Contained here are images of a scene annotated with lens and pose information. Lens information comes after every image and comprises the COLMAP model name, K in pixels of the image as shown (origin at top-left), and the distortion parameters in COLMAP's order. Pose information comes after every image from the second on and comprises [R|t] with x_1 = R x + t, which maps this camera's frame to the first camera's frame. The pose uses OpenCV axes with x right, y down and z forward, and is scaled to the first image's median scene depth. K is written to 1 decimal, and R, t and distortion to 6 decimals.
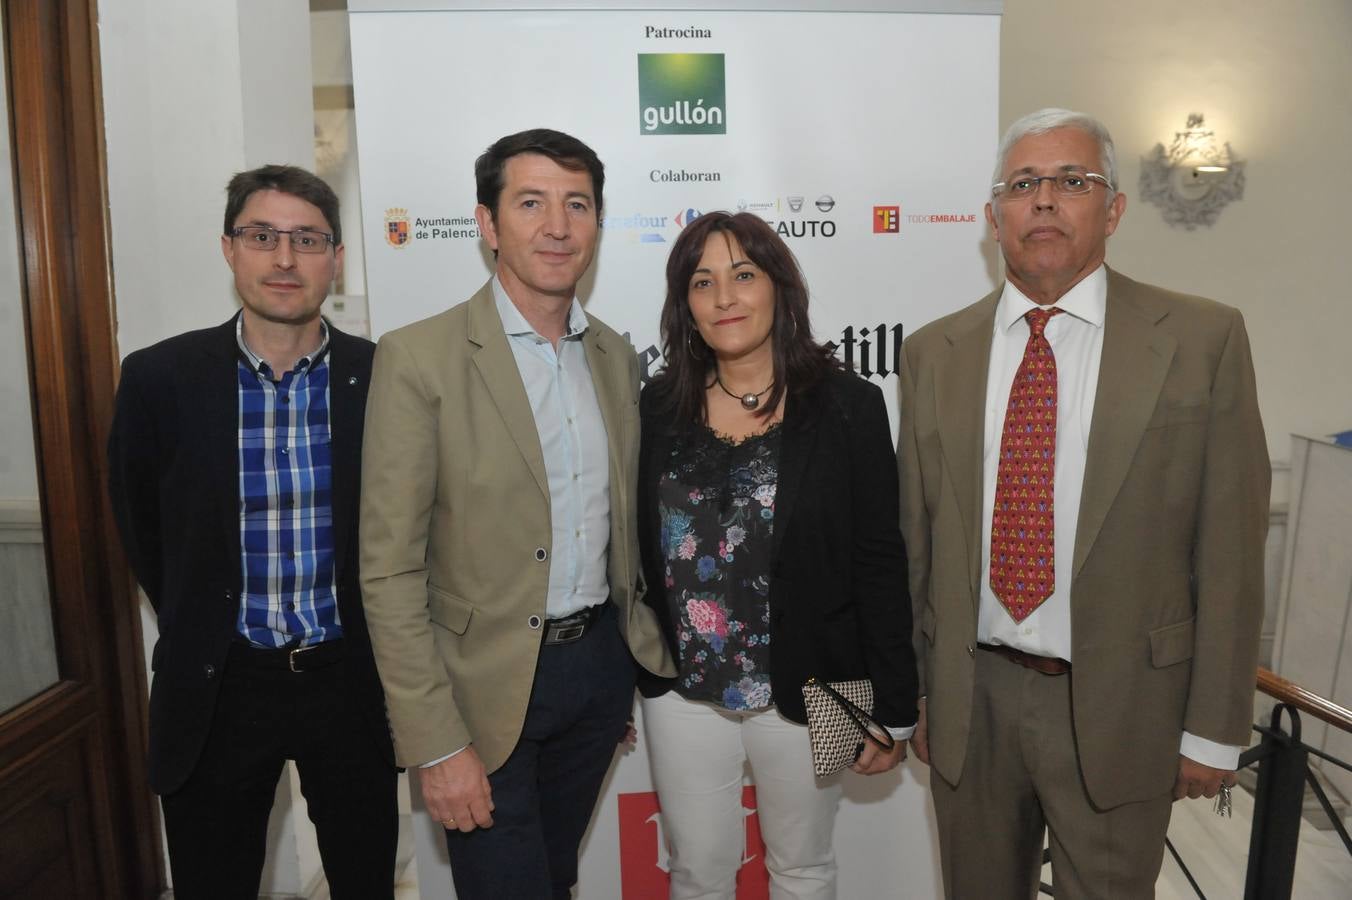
lens RADIAL K [[937.5, 0, 676.6], [0, 937.5, 443.2], [0, 0, 1]] dist [-0.038358, -0.006907]
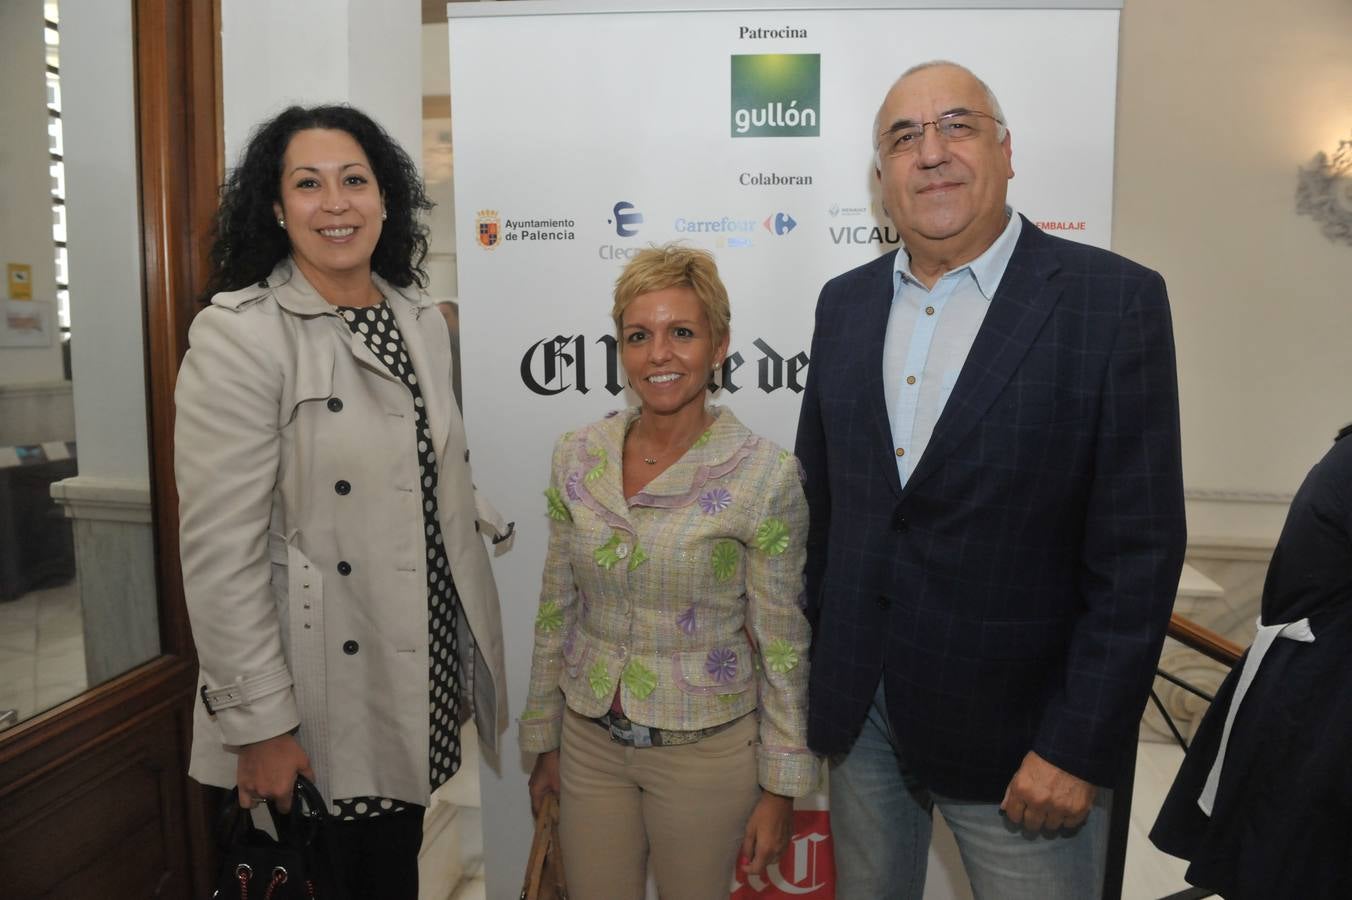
lens RADIAL K [[937.5, 0, 676.6], [0, 937.5, 443.2], [0, 0, 1]] dist [-0.038358, -0.006907]
pose [[0.990396, 0.038950, -0.132663, 0.045911], [-0.040220, 0.999167, -0.006909, 0.000140], [0.132283, 0.012179, 0.991137, 0.022747]]
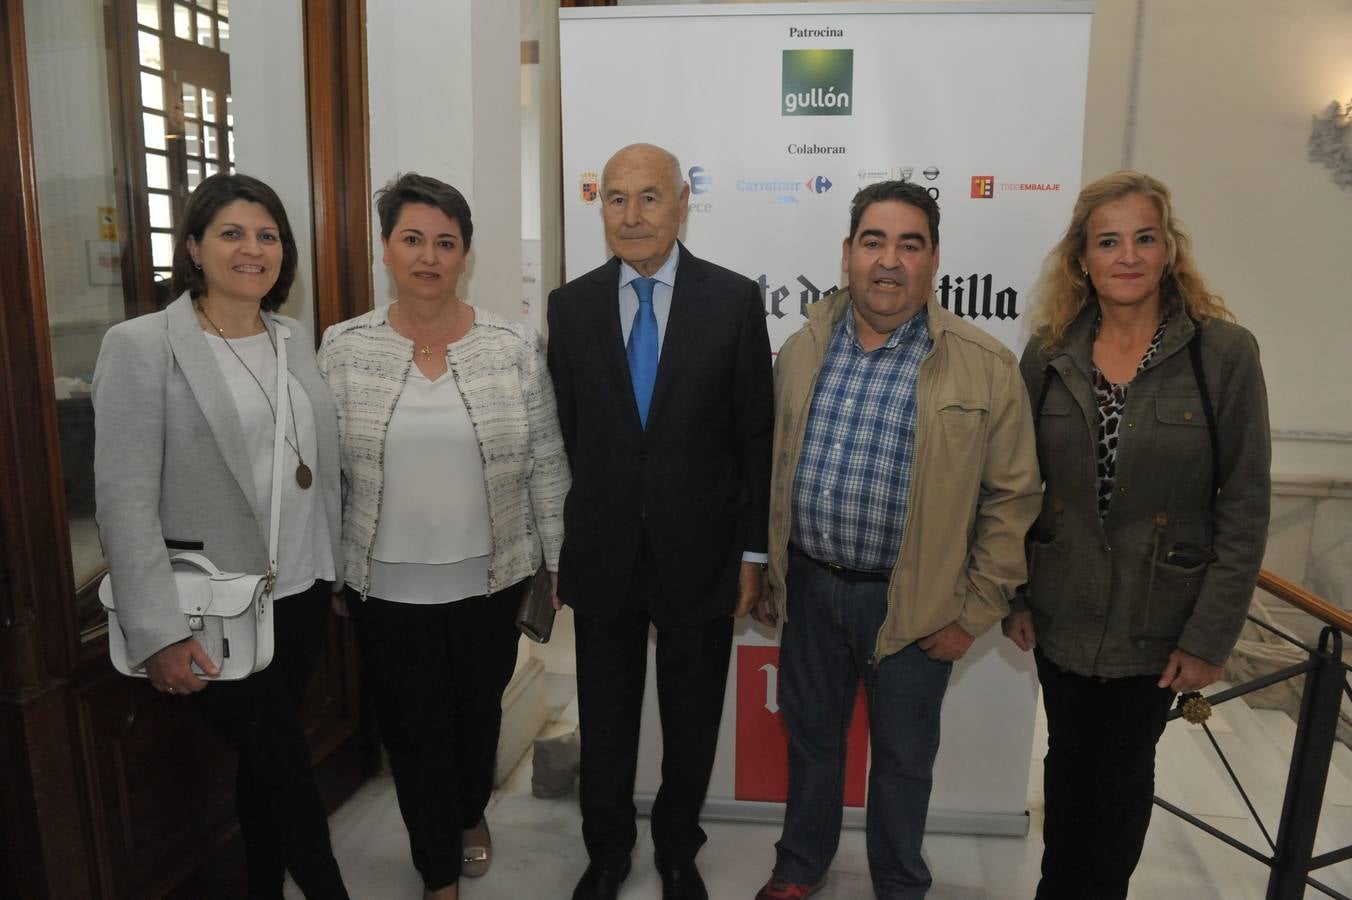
lens RADIAL K [[983.5, 0, 667.8], [0, 983.5, 469.6], [0, 0, 1]] dist [-0.048525, -0.011184]
pose [[0.986155, 0.056604, -0.155866, 0.040017], [-0.045603, 0.996269, 0.073276, 0.051381], [0.159432, -0.065154, 0.985057, -0.333765]]
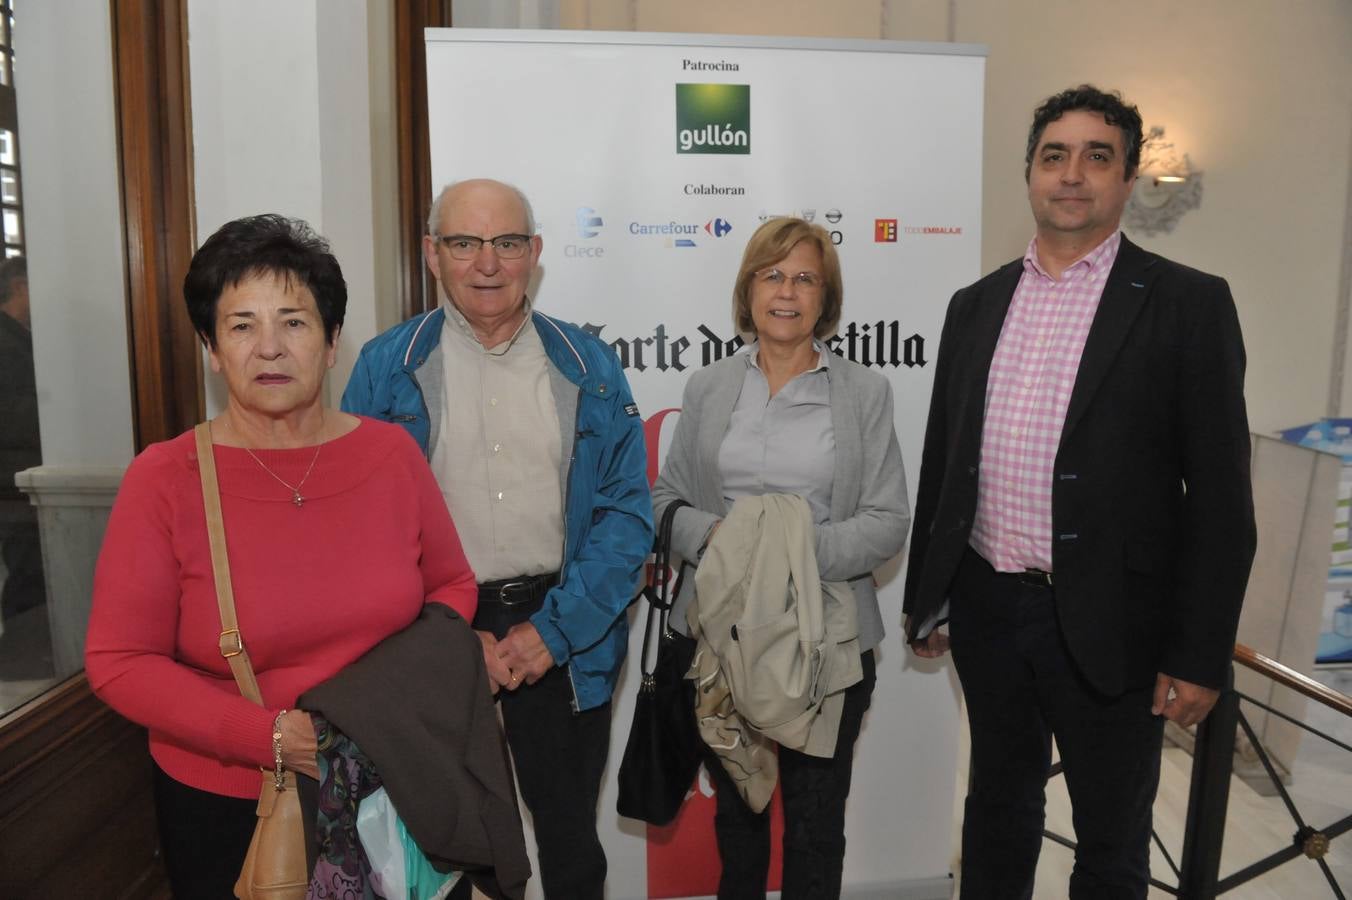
lens RADIAL K [[951.8, 0, 676.0], [0, 951.8, 450.0], [0, 0, 1]] dist [-0.039106, -0.003760]
pose [[0.999201, 0.008876, 0.038958, -0.079912], [-0.009275, 0.999906, 0.010066, 0.023874], [-0.038865, -0.010419, 0.999190, -0.171259]]
